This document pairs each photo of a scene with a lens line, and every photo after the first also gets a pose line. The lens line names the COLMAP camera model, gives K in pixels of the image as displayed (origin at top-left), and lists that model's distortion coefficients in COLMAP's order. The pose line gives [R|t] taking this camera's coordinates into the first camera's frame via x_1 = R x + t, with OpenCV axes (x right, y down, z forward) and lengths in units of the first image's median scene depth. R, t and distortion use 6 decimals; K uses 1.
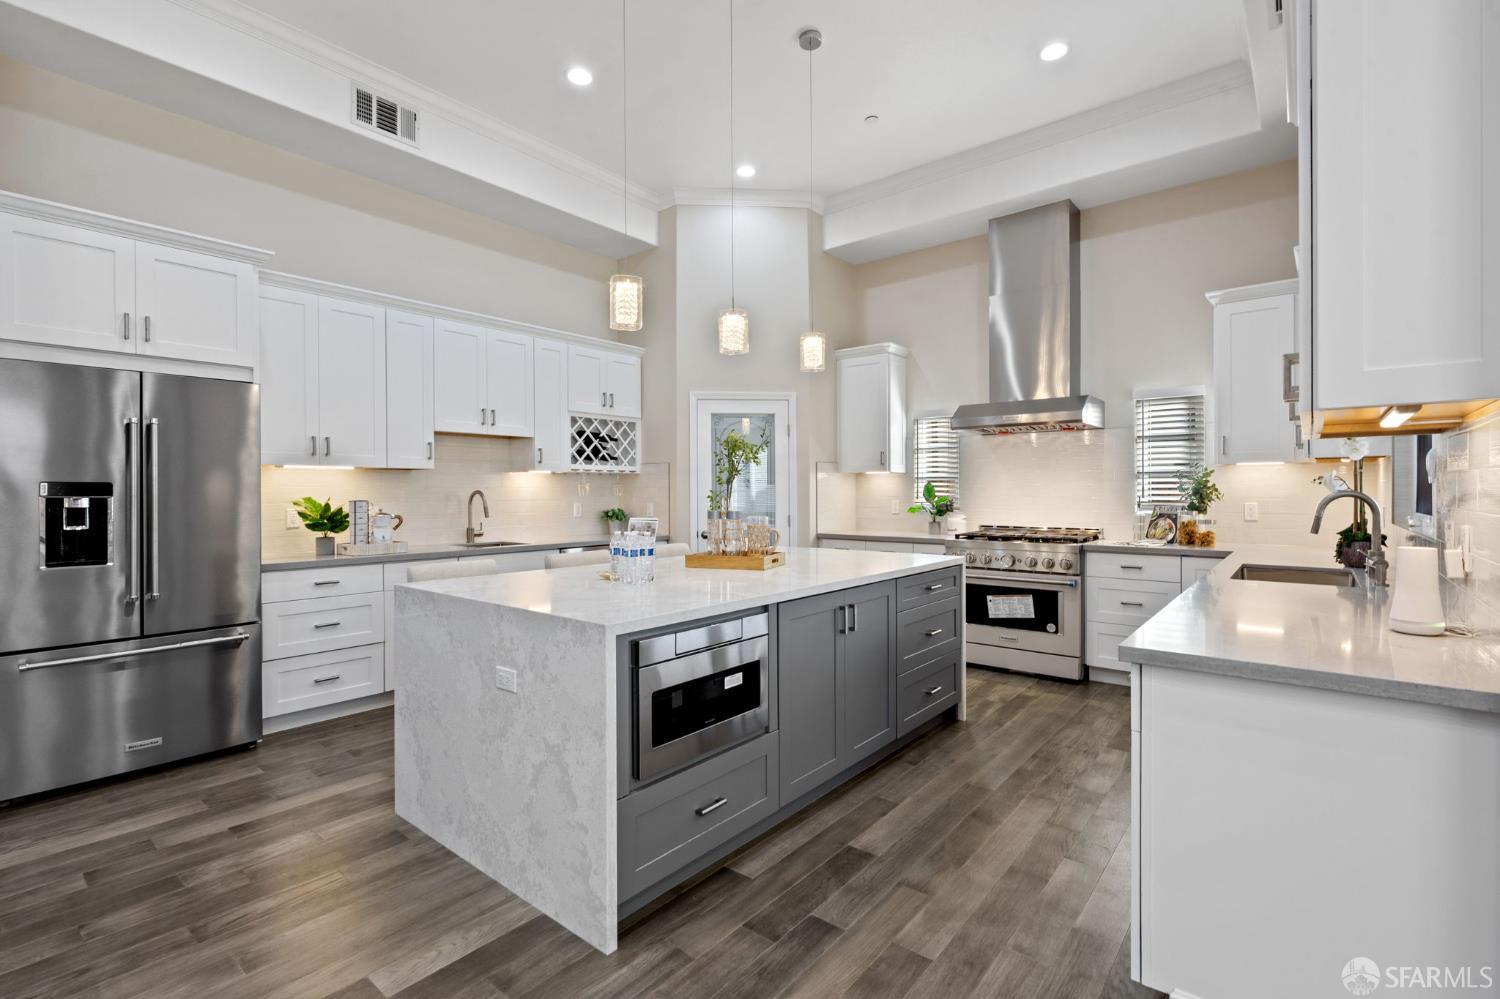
lens RADIAL K [[682.5, 0, 742.5], [0, 682.5, 497.0], [0, 0, 1]] dist [0.001974, 0.000505]
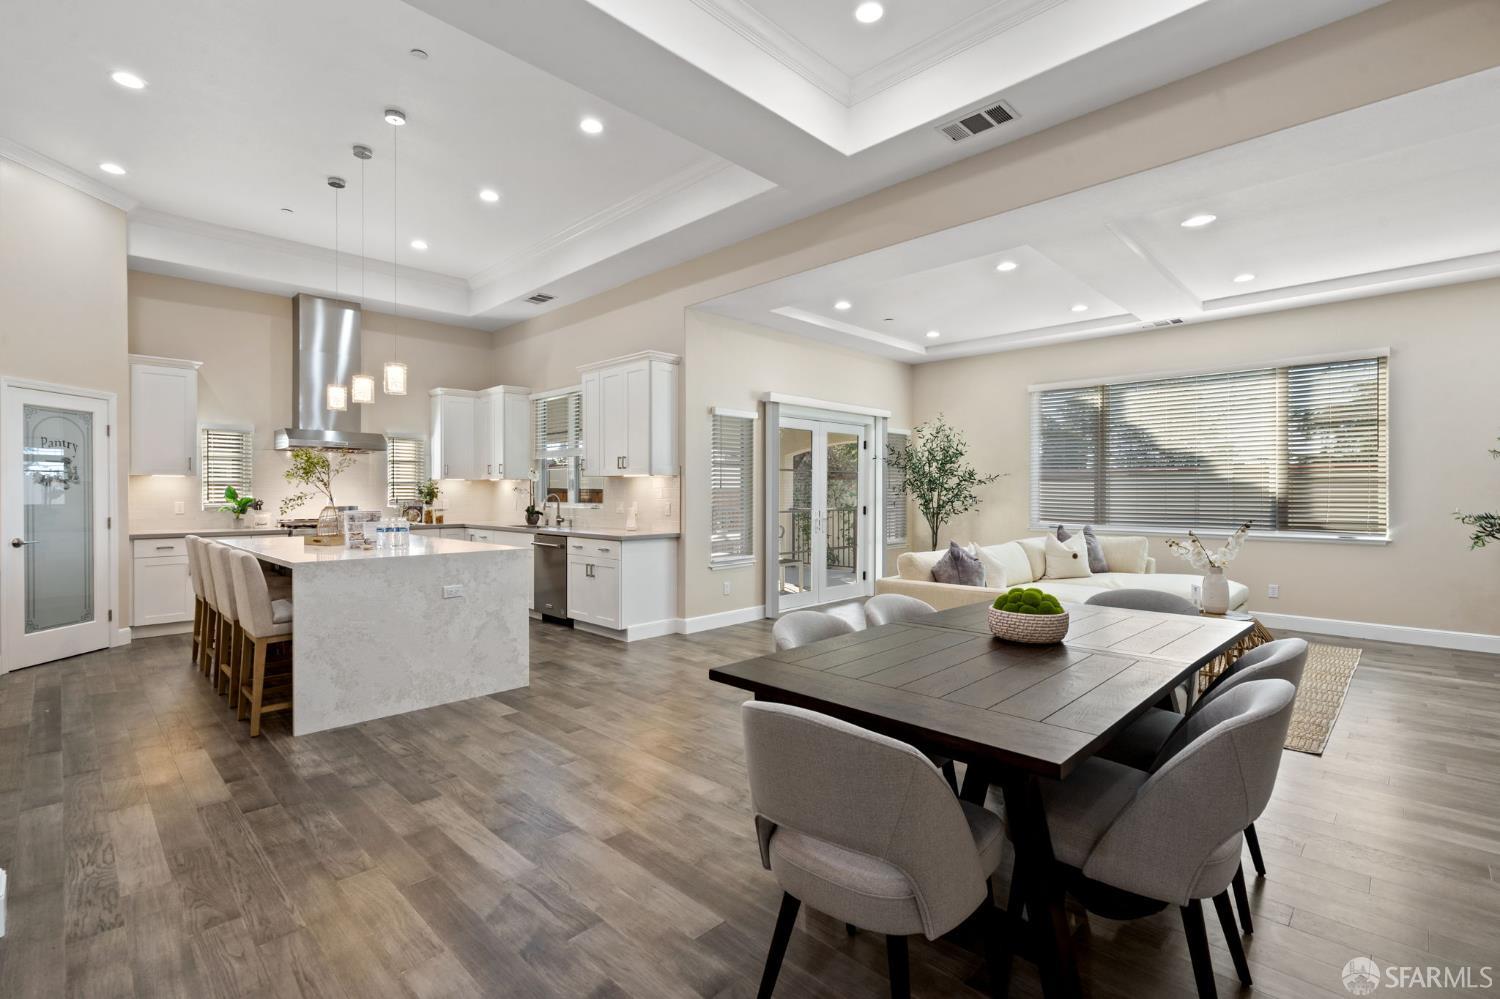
lens RADIAL K [[682.5, 0, 742.5], [0, 682.5, 497.0], [0, 0, 1]] dist [0.001974, 0.000505]
pose [[0.083188, -0.004086, 0.996525, -1.860881], [0.008478, 0.999958, 0.003393, 0.002949], [-0.996498, 0.008166, 0.083219, 0.030292]]
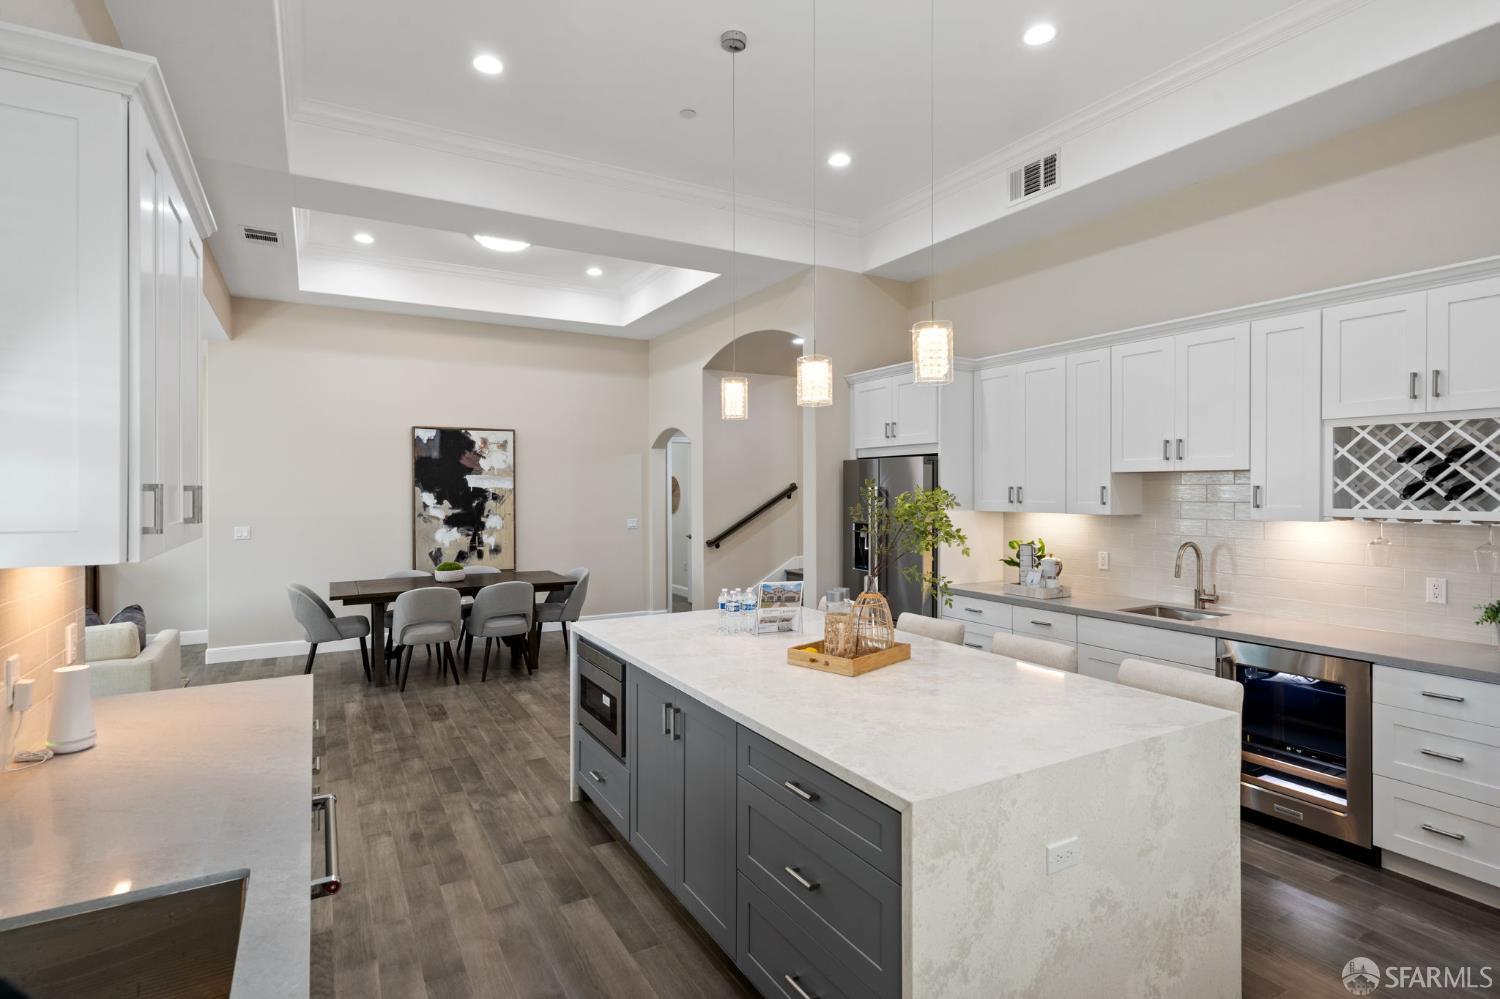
lens RADIAL K [[745.7, 0, 750.0], [0, 745.7, 499.5], [0, 0, 1]] dist [-0.000859, -0.000162]
pose [[-0.341011, 0.019969, -0.939847, 1.126109], [-0.004525, 0.999728, 0.022883, -0.145180], [0.940049, 0.012056, -0.340827, 1.574662]]
